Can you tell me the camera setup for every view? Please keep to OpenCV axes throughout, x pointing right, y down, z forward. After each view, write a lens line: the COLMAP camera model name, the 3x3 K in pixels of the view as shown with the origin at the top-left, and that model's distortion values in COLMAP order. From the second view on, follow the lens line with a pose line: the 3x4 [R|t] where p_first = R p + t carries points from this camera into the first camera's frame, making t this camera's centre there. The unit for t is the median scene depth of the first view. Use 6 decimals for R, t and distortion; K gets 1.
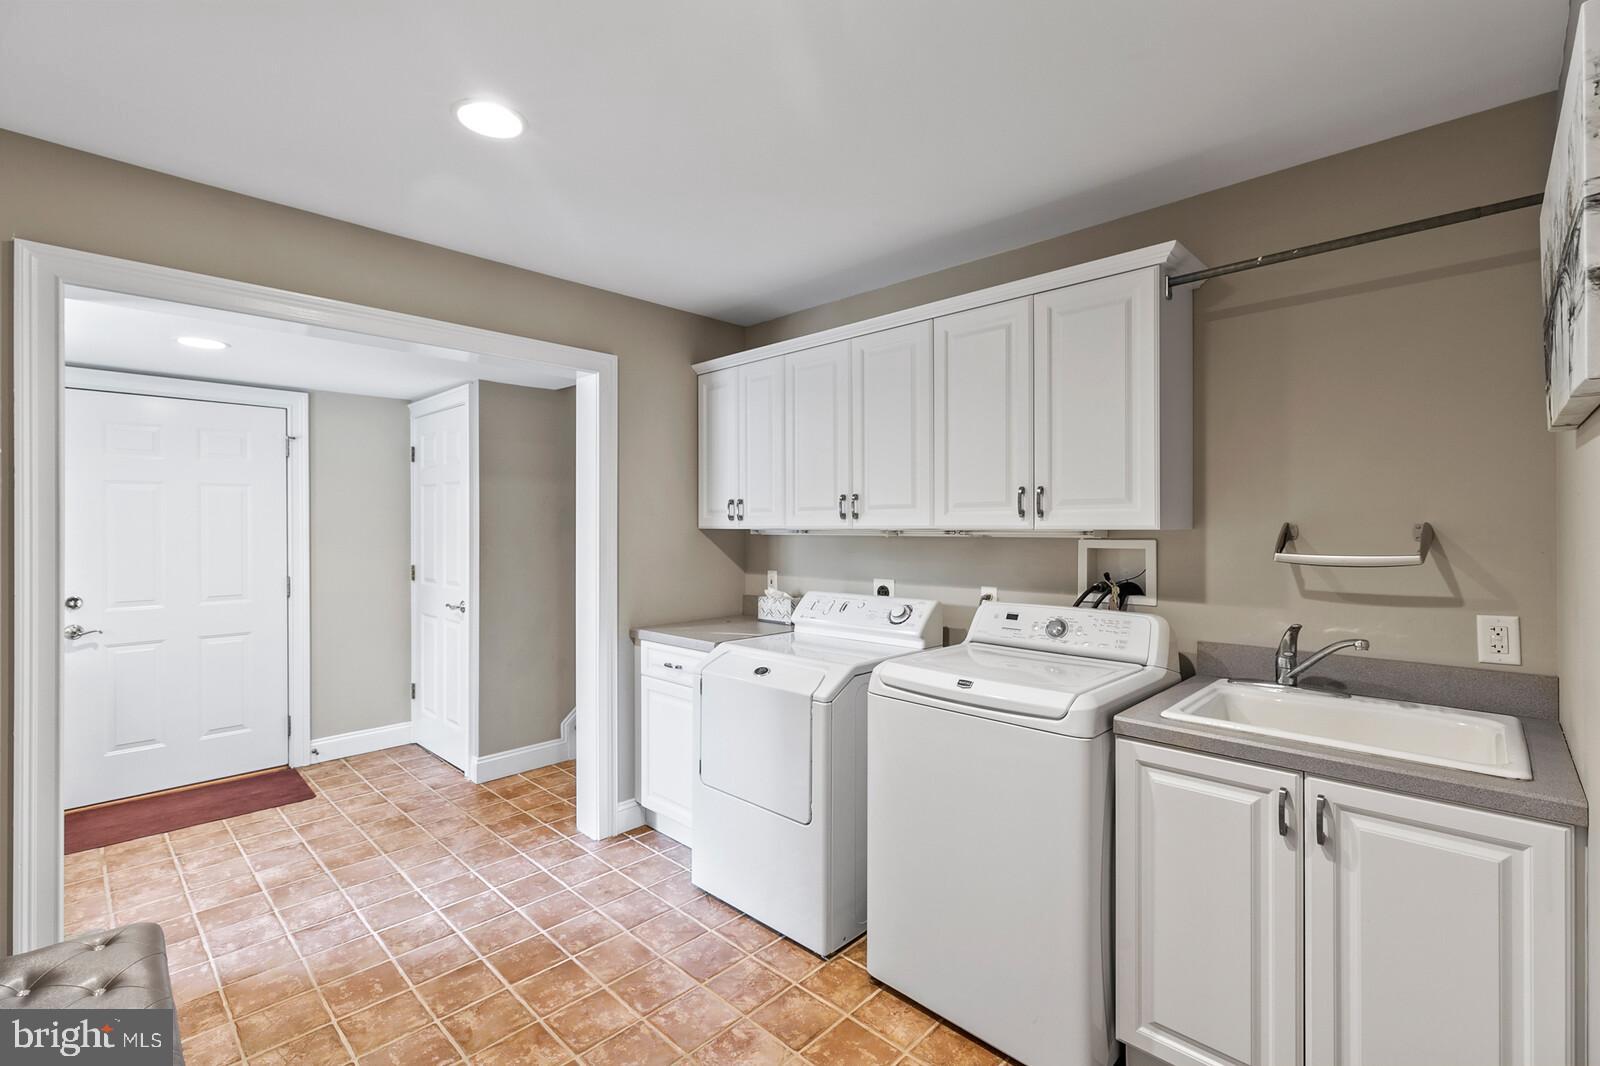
lens RADIAL K [[710.9, 0, 798.9], [0, 710.9, 531.8], [0, 0, 1]] dist [0.004647, -0.000587]
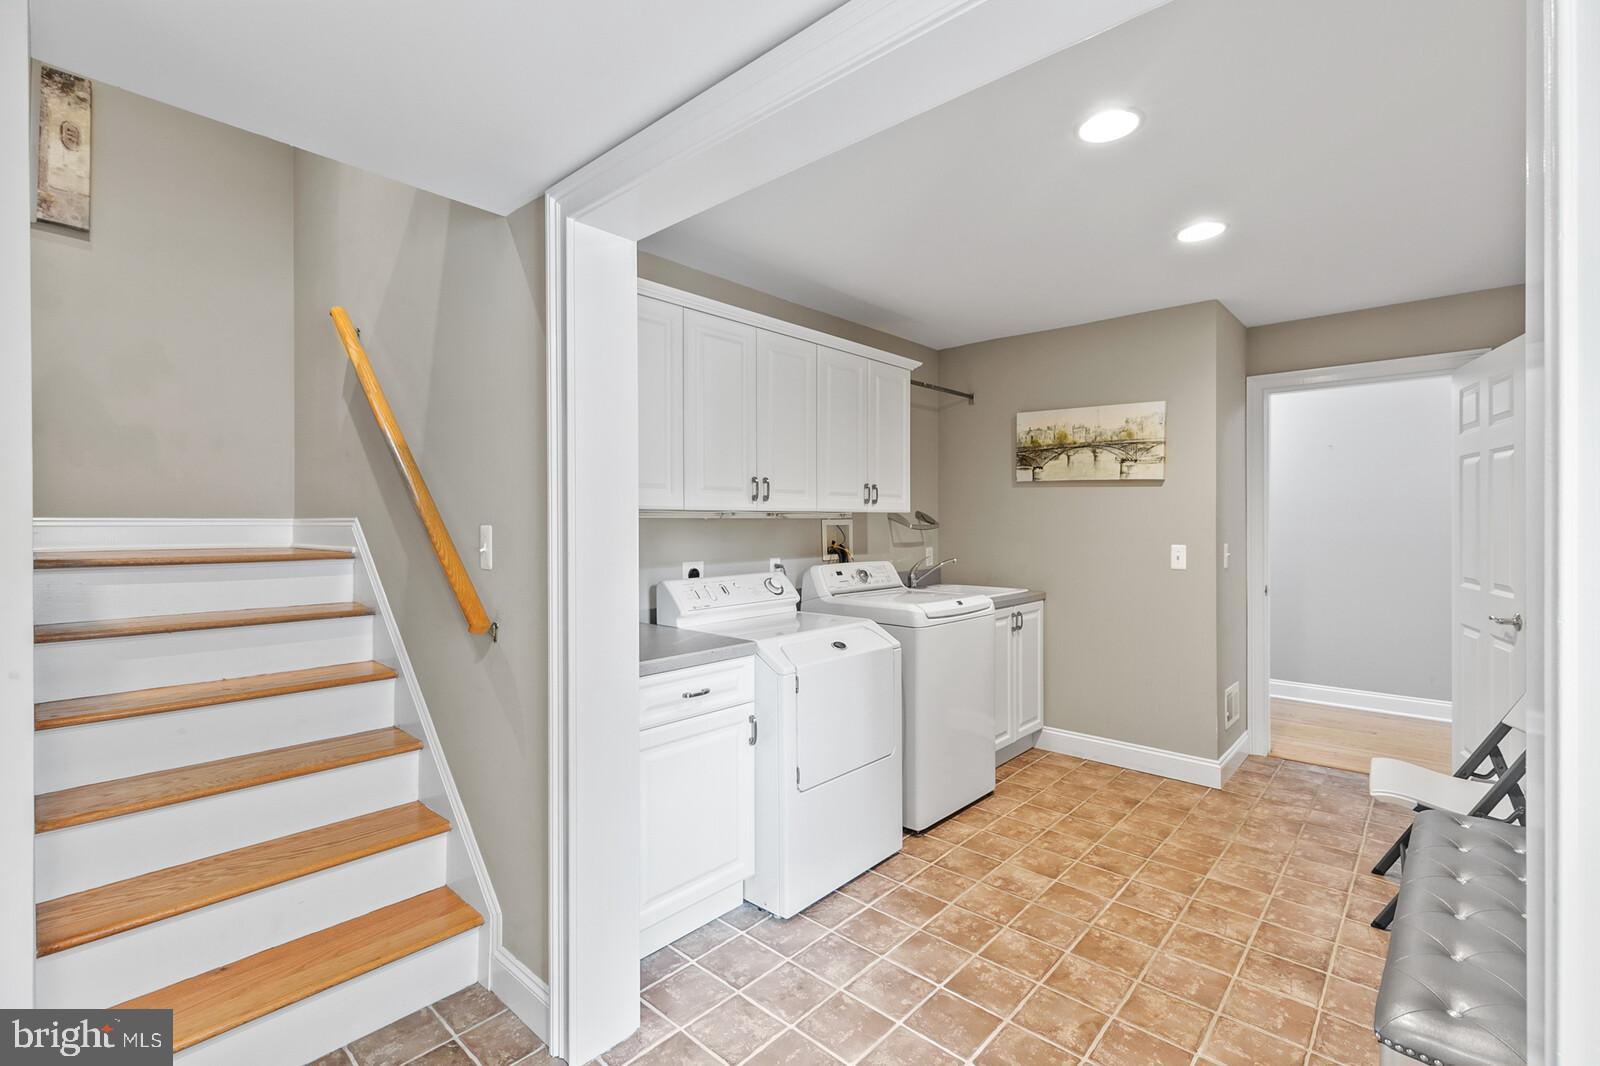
lens RADIAL K [[710.9, 0, 799.0], [0, 710.9, 522.6], [0, 0, 1]] dist [0.004647, -0.000587]
pose [[-0.033284, -0.001235, 0.999445, -1.179892], [0.007263, 0.999973, 0.001478, 0.015602], [-0.999420, 0.007308, -0.033275, 1.180742]]
